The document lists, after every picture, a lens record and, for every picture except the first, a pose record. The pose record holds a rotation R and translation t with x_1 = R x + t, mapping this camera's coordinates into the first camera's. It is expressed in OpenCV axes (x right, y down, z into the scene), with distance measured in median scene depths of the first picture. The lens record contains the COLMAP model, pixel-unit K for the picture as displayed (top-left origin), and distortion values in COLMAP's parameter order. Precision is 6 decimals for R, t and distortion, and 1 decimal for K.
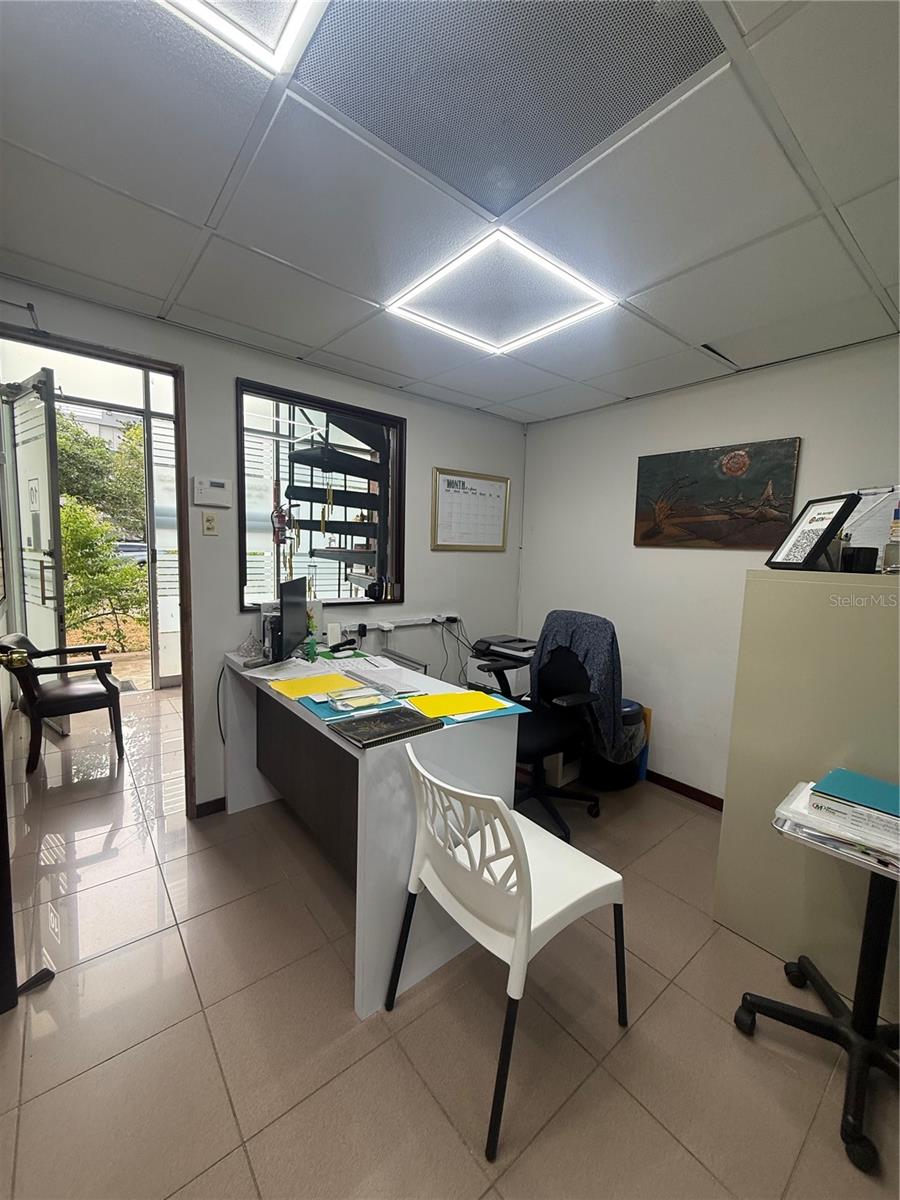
lens RADIAL K [[479.6, 0, 441.9], [0, 479.6, 601.0], [0, 0, 1]] dist [-0.000384, -0.000090]
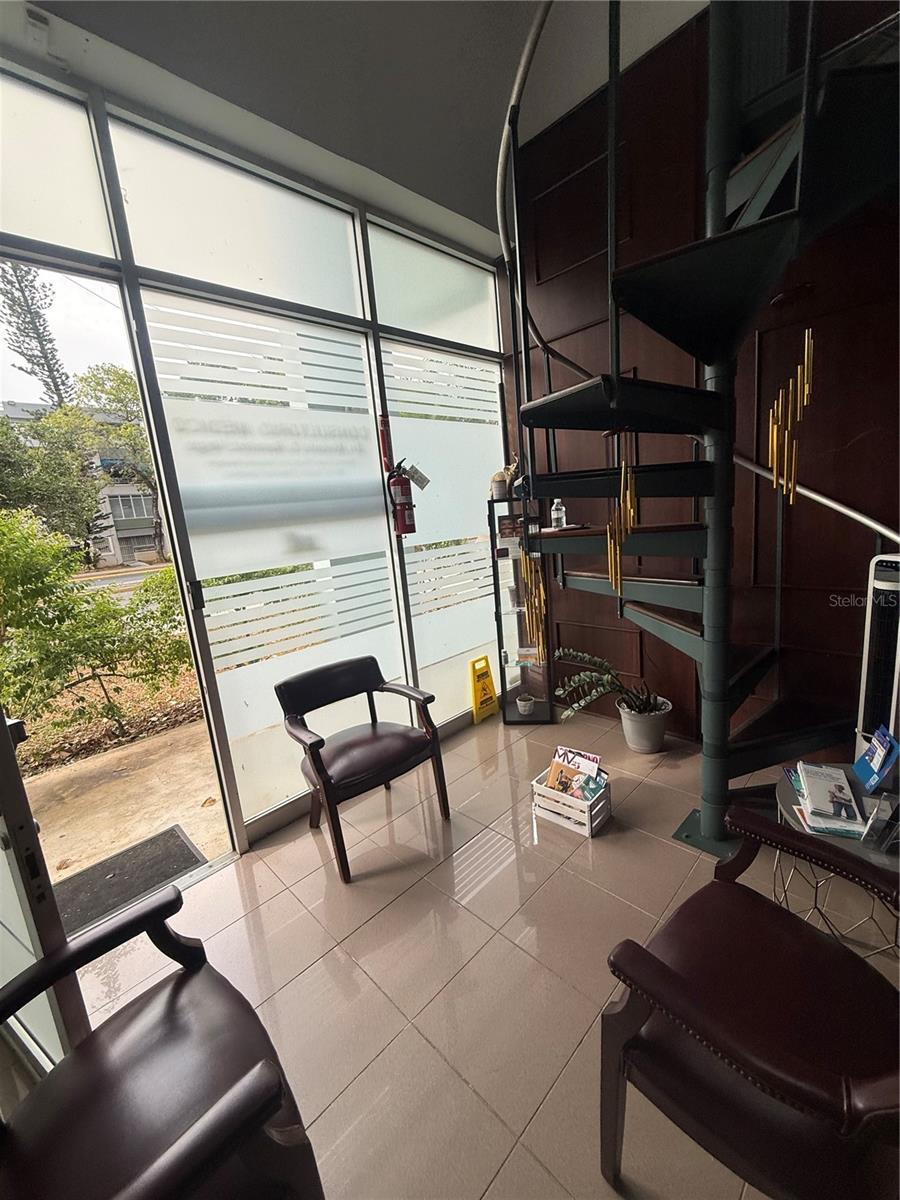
lens RADIAL K [[479.6, 0, 448.2], [0, 479.6, 599.3], [0, 0, 1]] dist [-0.000384, -0.000090]
pose [[0.986377, -0.143676, 0.080106, -0.340896], [0.137039, 0.987083, 0.082985, -0.081828], [-0.090995, -0.070877, 0.993326, 0.439035]]
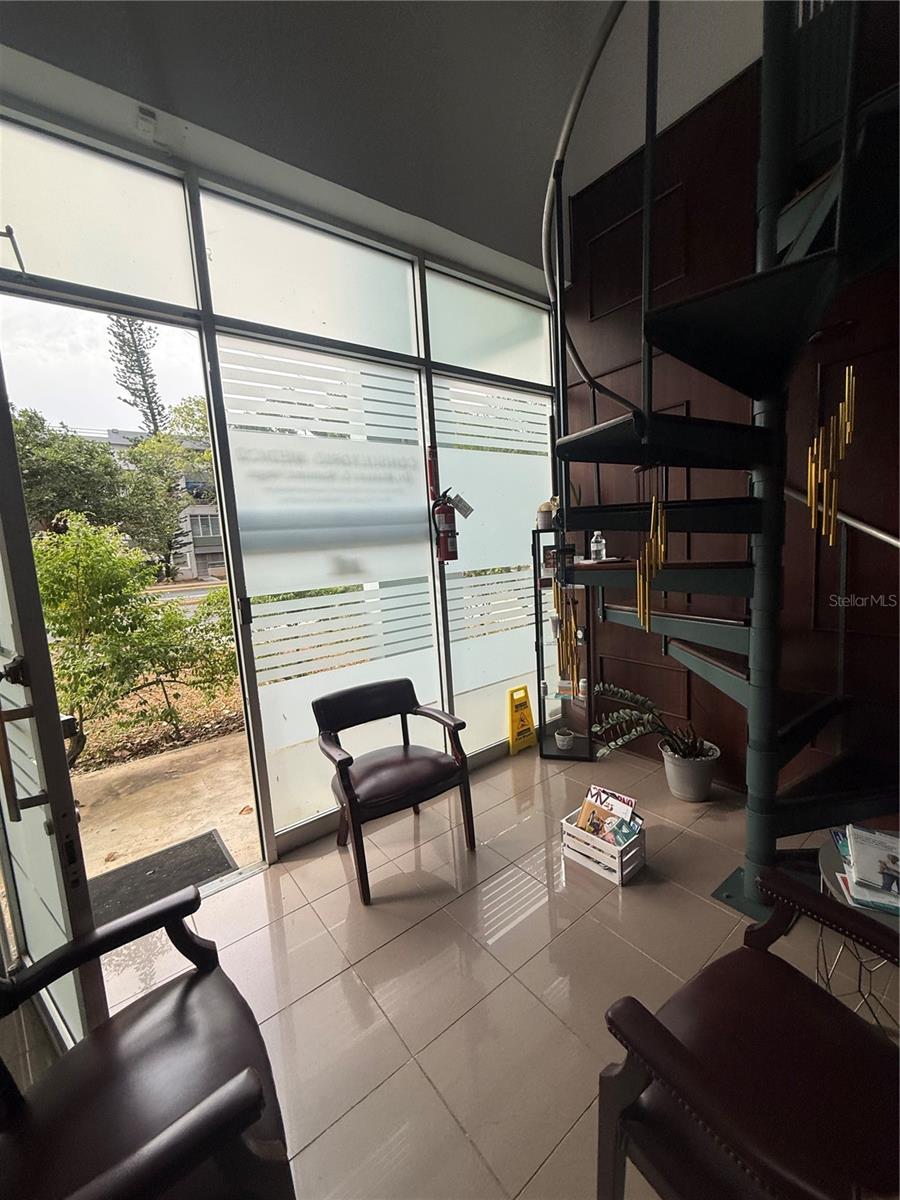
lens RADIAL K [[479.6, 0, 447.7], [0, 479.6, 599.4], [0, 0, 1]] dist [-0.000384, -0.000090]
pose [[0.995178, -0.094789, -0.025202, -0.324261], [0.095226, 0.995315, 0.016732, -0.081218], [0.023498, -0.019051, 0.999542, 0.433118]]
